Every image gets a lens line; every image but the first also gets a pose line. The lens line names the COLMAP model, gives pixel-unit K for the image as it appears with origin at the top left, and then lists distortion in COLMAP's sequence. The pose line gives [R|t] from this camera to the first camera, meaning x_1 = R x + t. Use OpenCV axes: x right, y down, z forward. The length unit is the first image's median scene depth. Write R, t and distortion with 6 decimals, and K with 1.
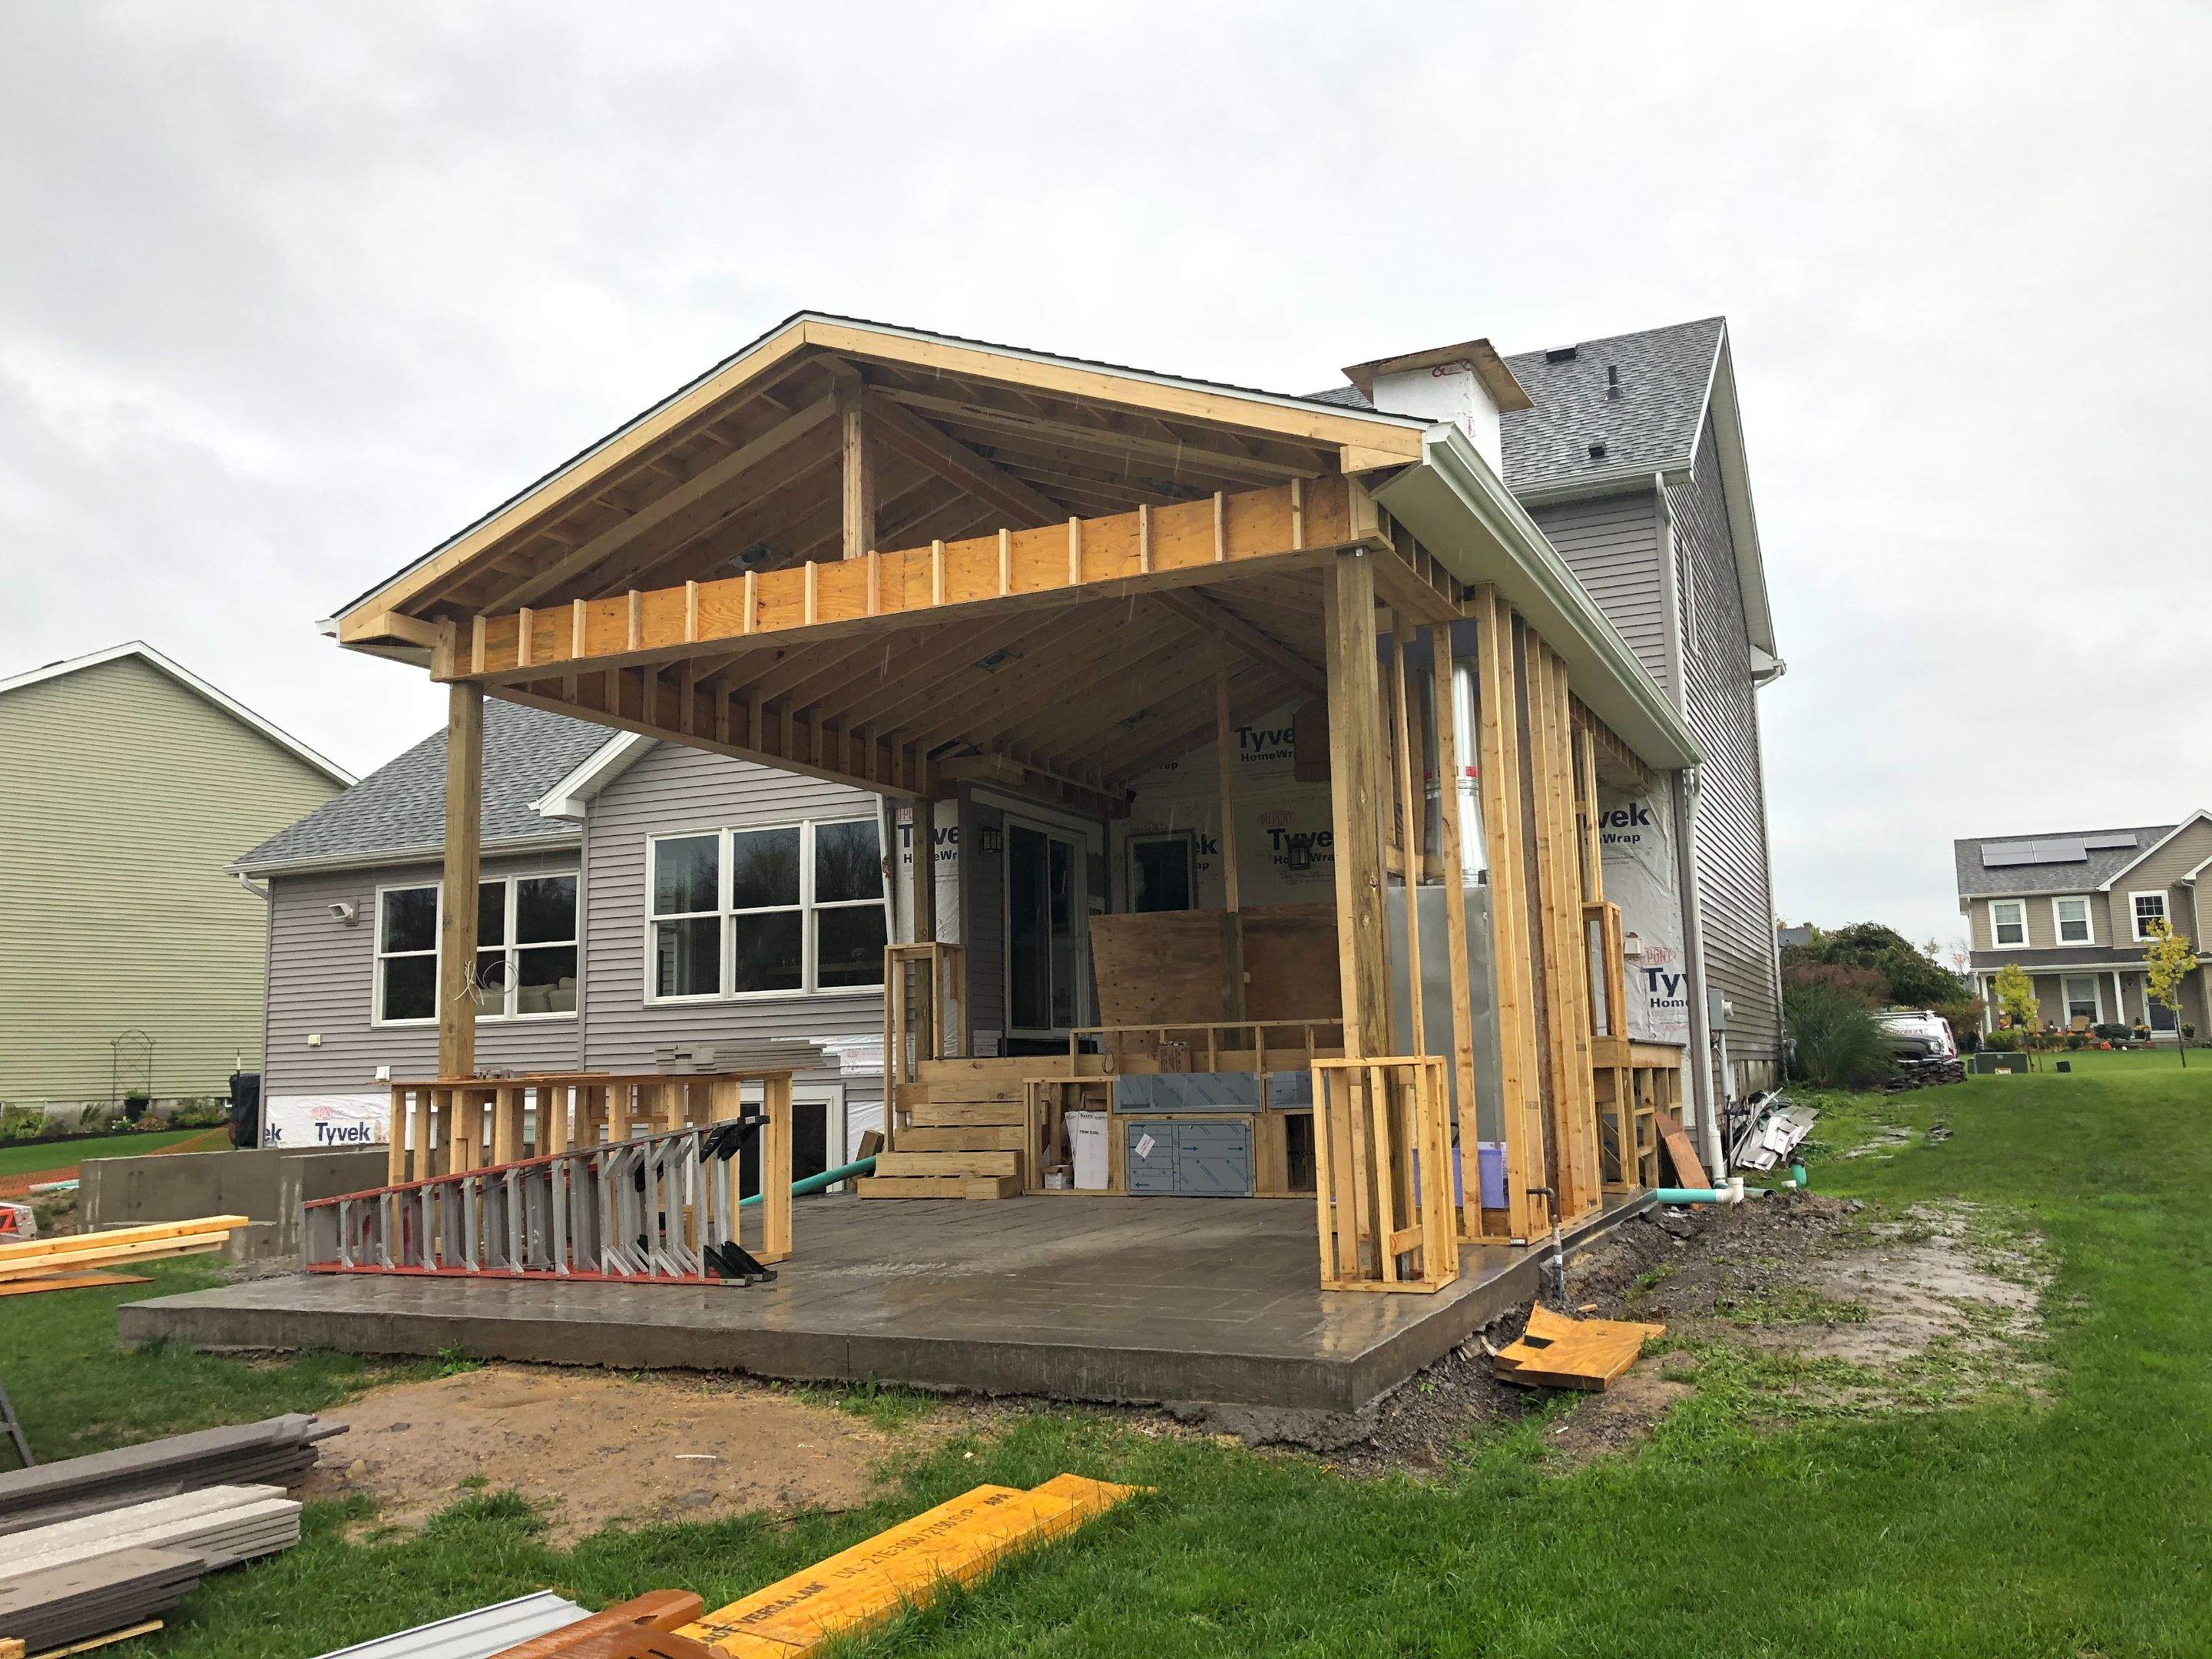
lens RADIAL K [[1799.1, 0, 1105.6], [0, 1799.1, 799.0], [0, 0, 1]] dist [0.006857, 0.011863]
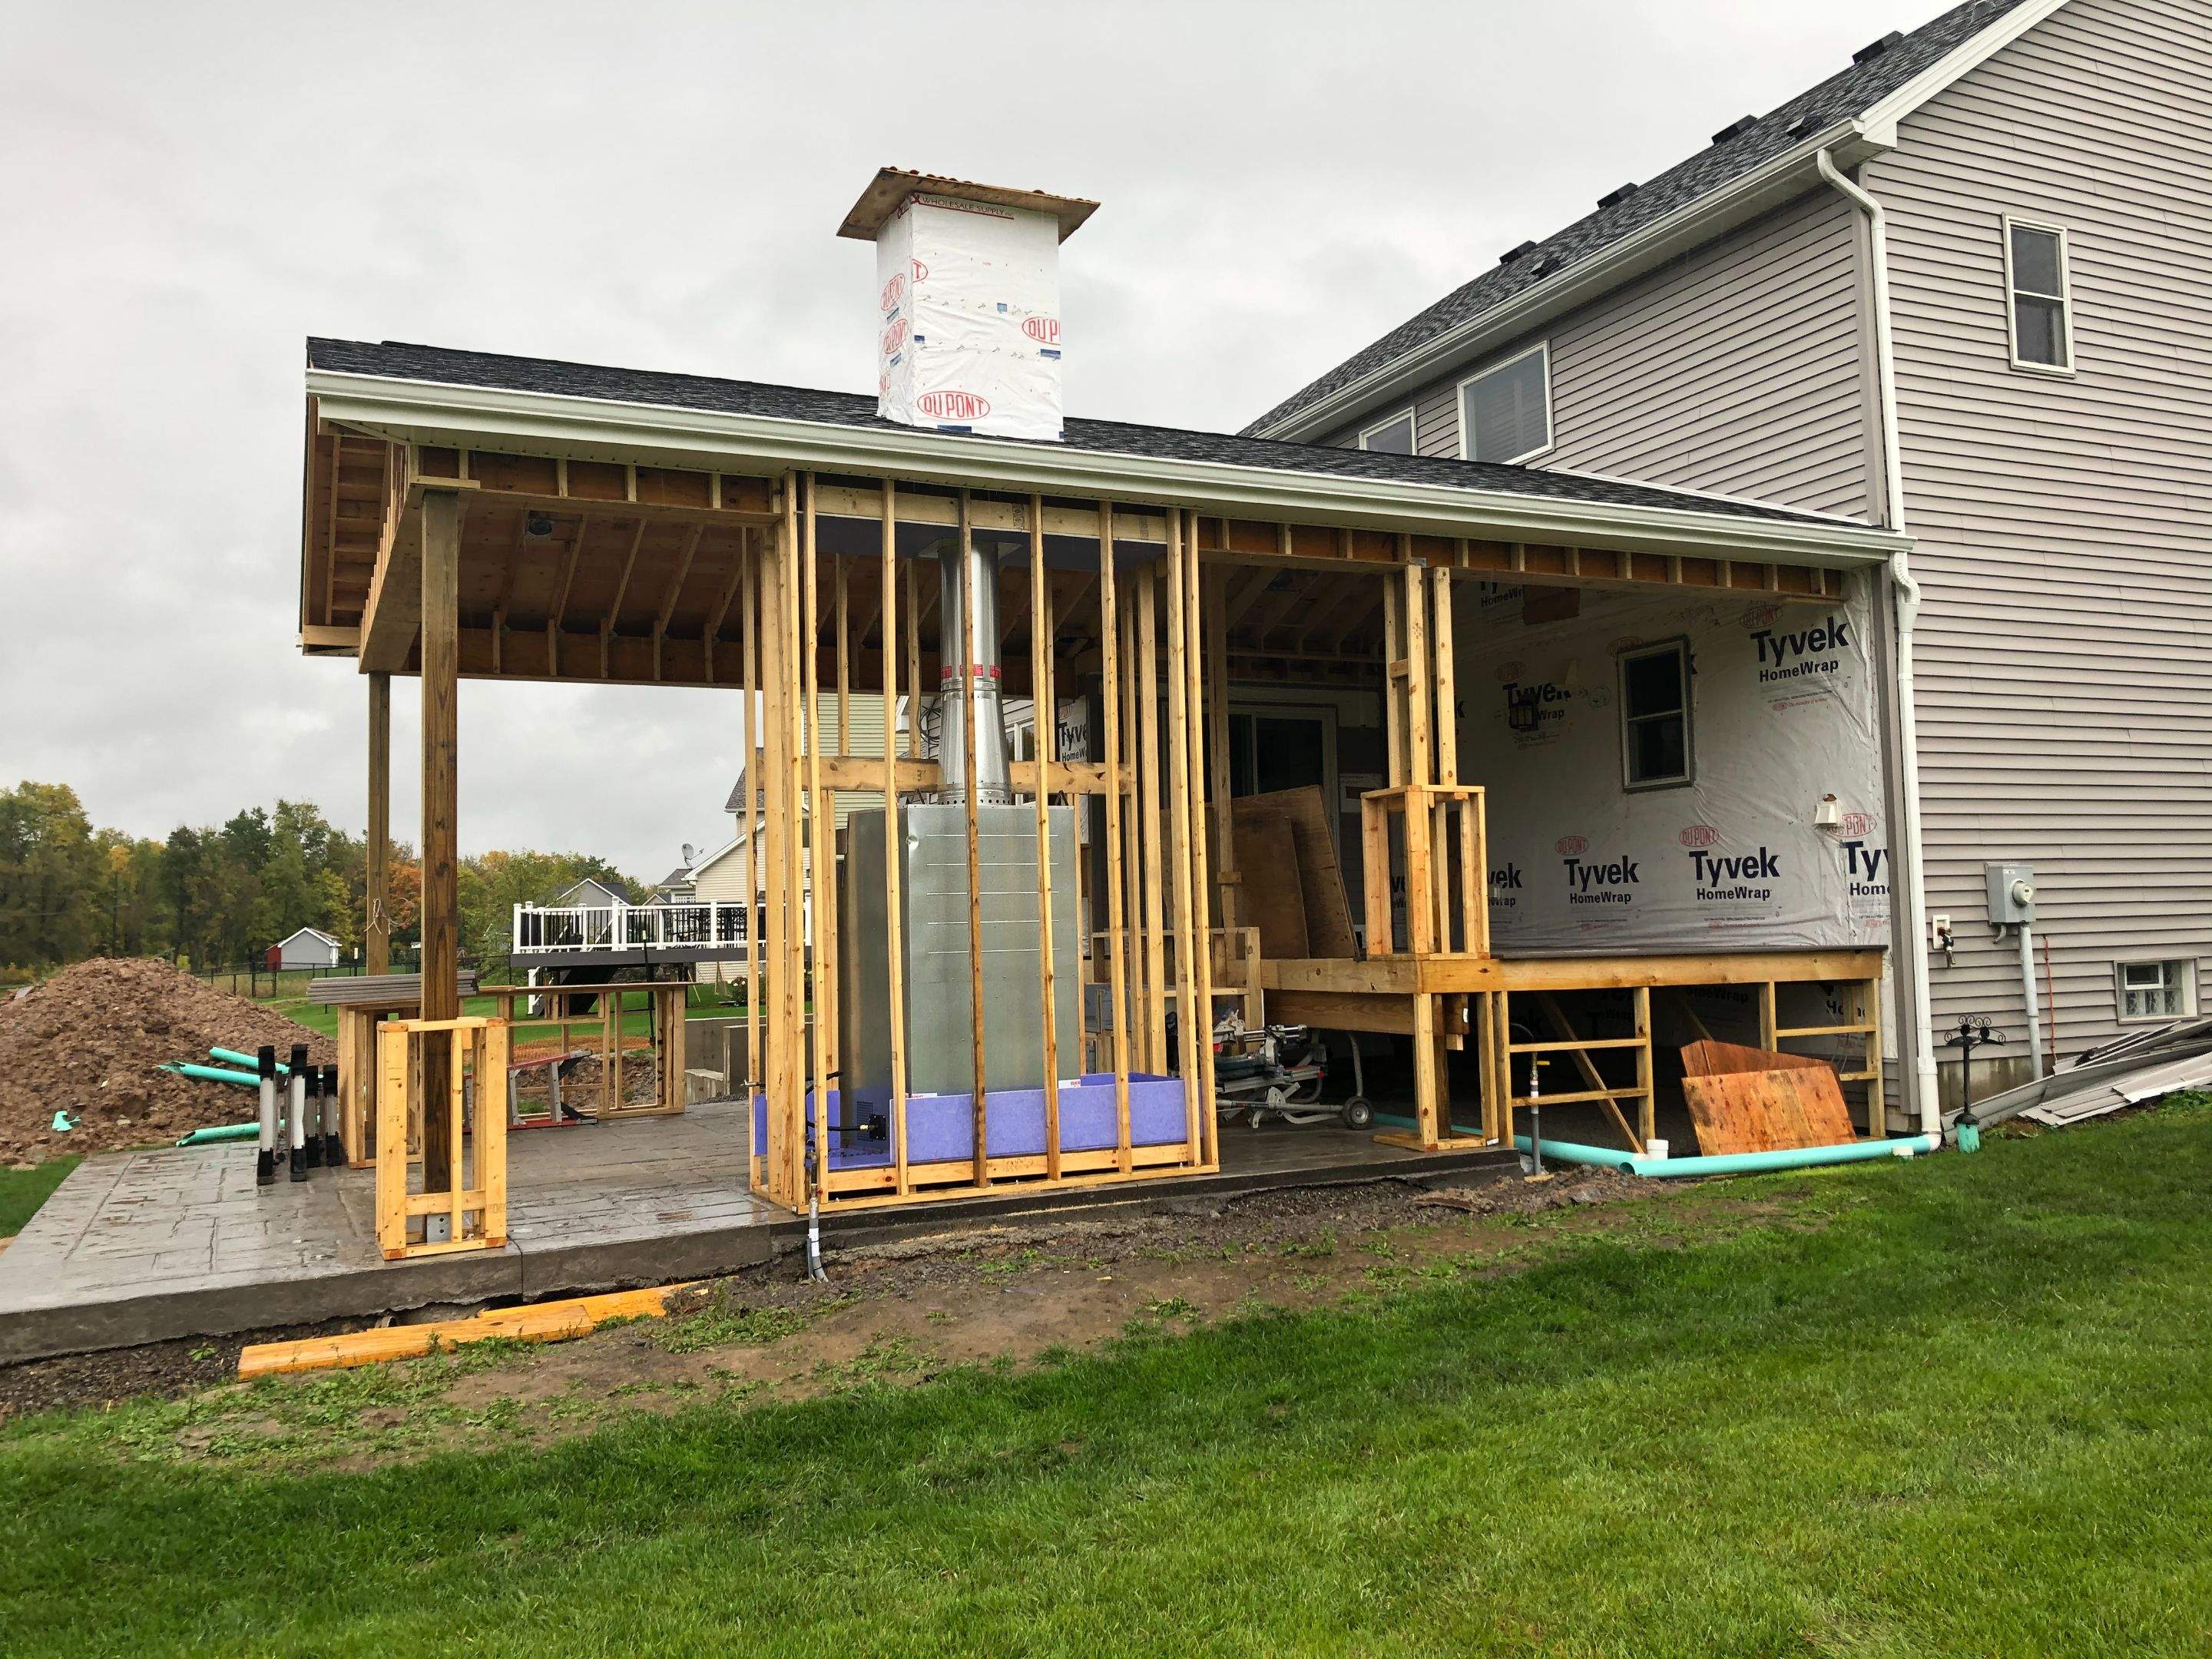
lens RADIAL K [[1845.3, 0, 1106.0], [0, 1845.3, 829.5], [0, 0, 1]] dist [-0.013869, -0.008410]
pose [[0.758779, -0.029188, -0.650694, 0.560327], [0.090517, 0.994027, 0.060964, 0.015987], [0.645028, -0.105157, 0.756889, 0.240044]]
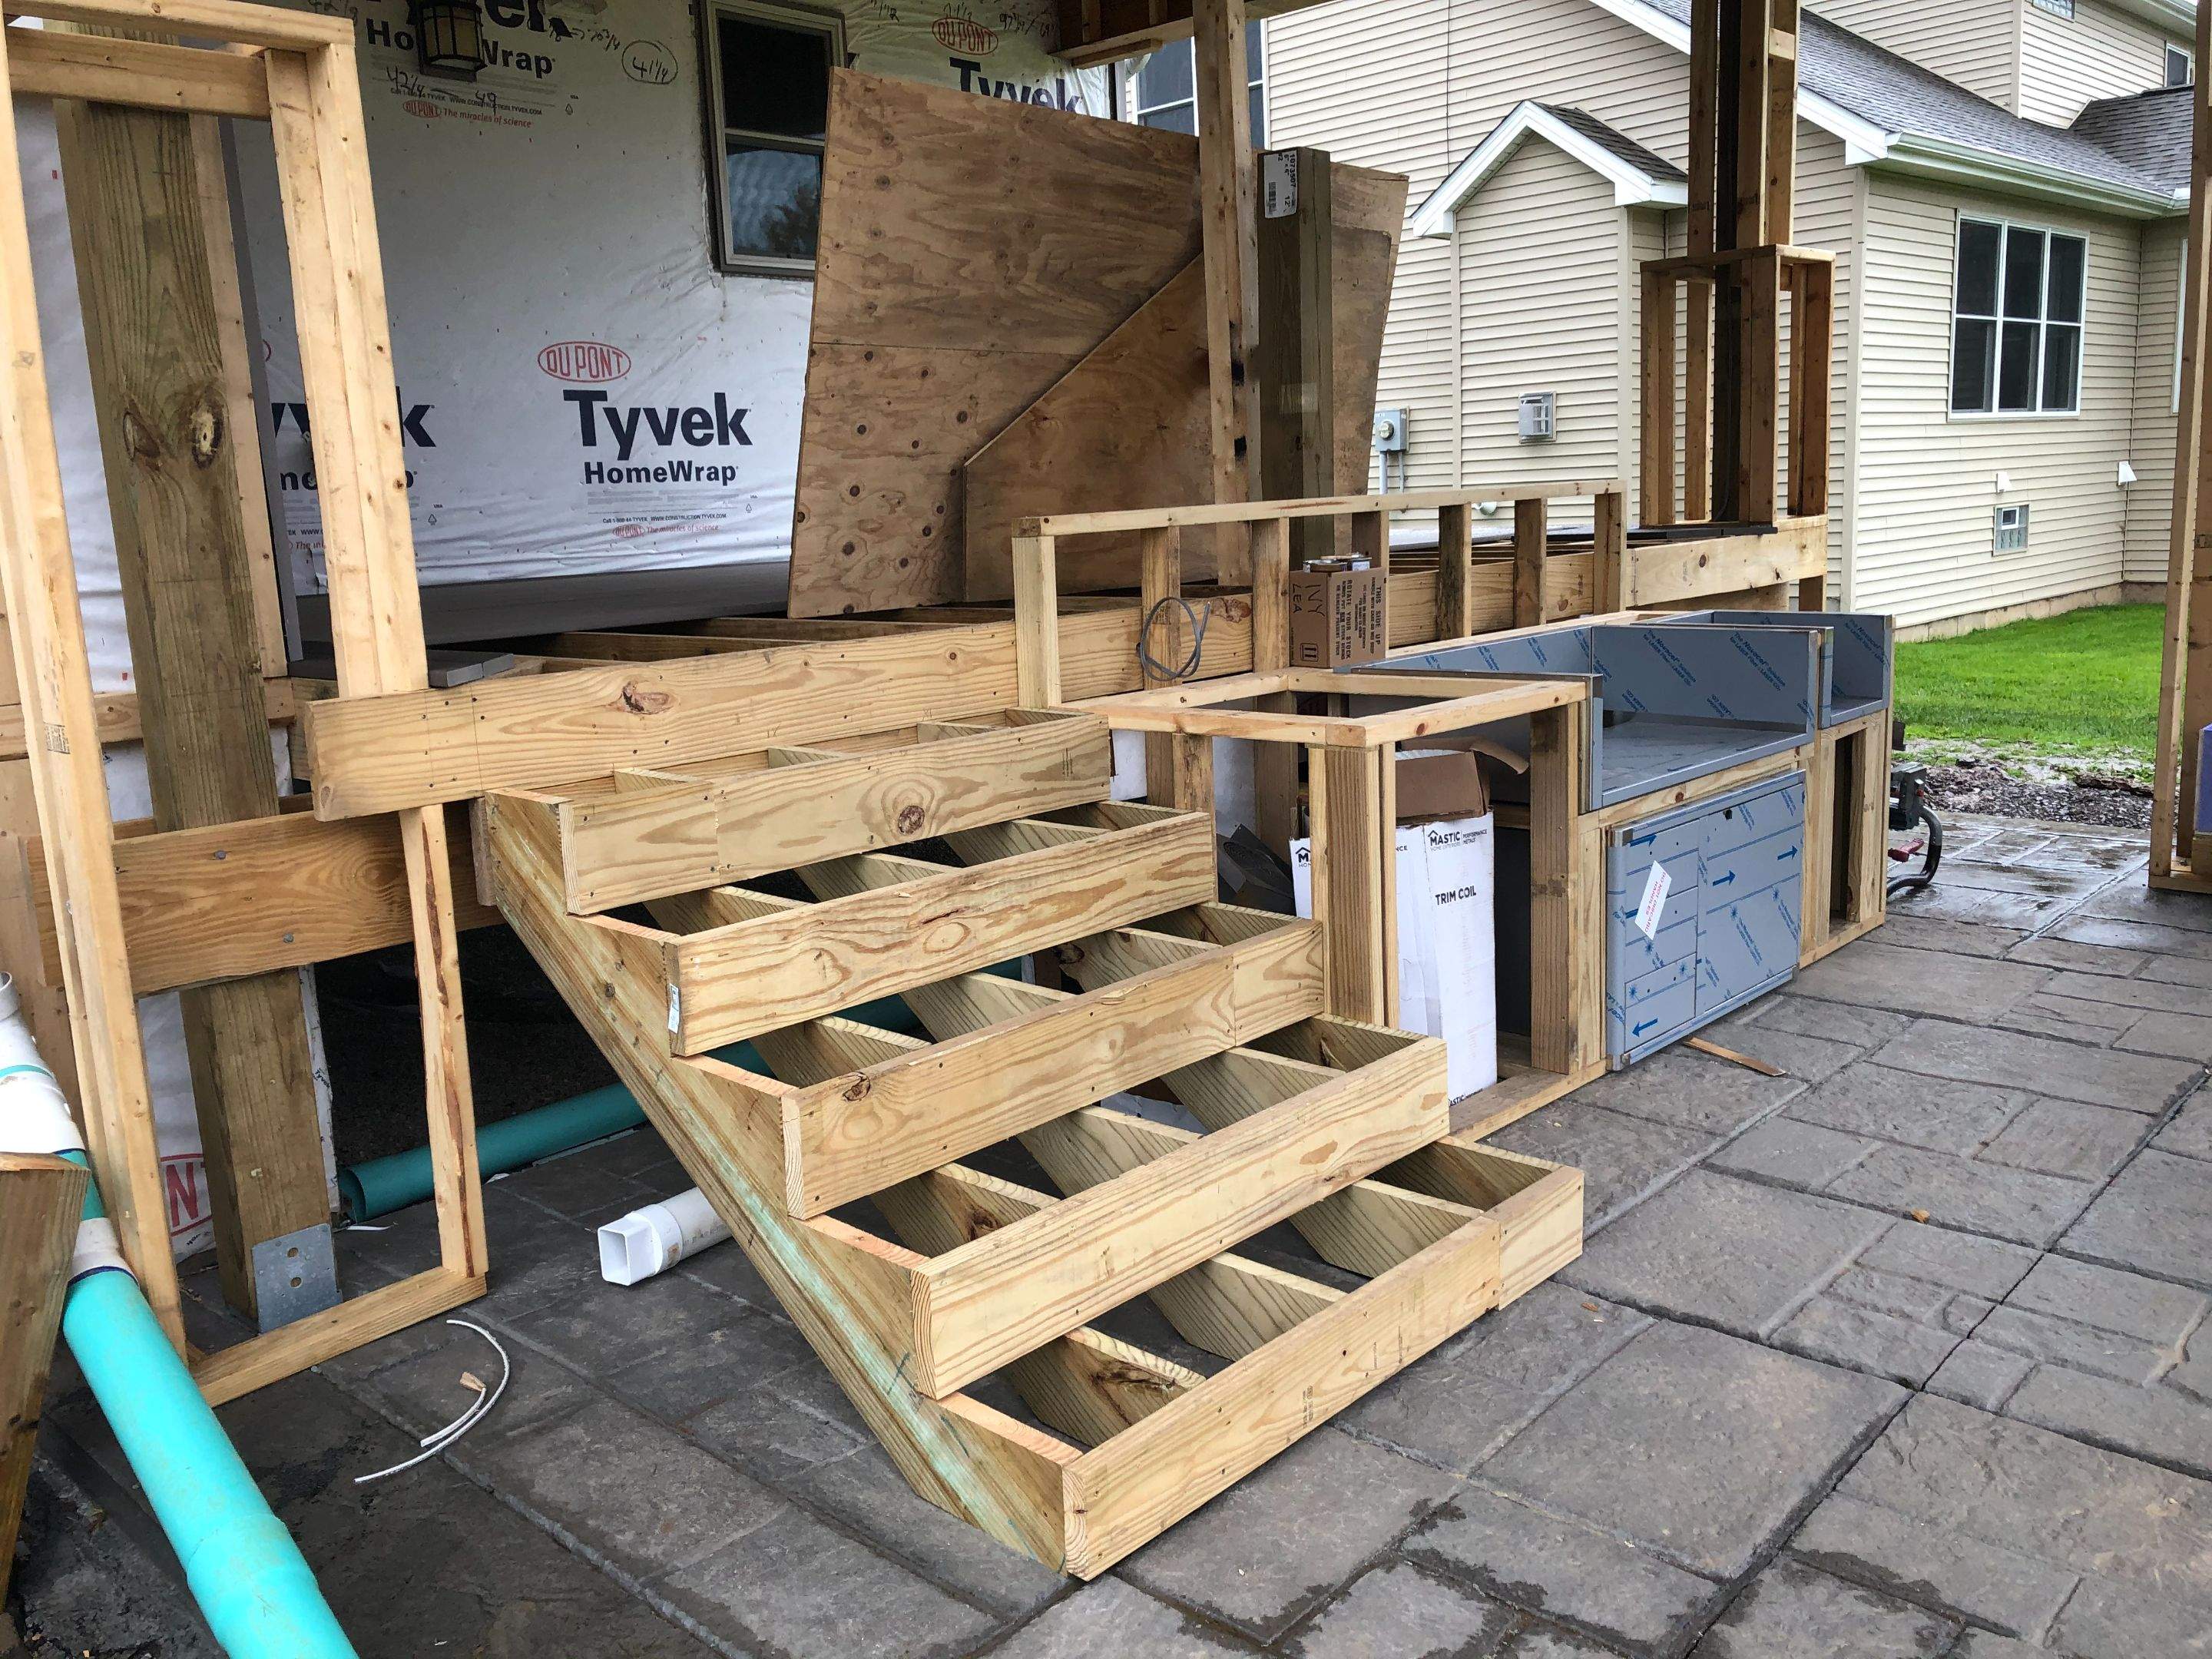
lens RADIAL K [[1800.0, 0, 1102.6], [0, 1800.0, 795.5], [0, 0, 1]] dist [0.025881, -0.010371]
pose [[0.317153, -0.152702, 0.936000, -0.229794], [-0.108472, 0.974634, 0.195760, 0.102450], [-0.942151, -0.163616, 0.292544, 0.811455]]
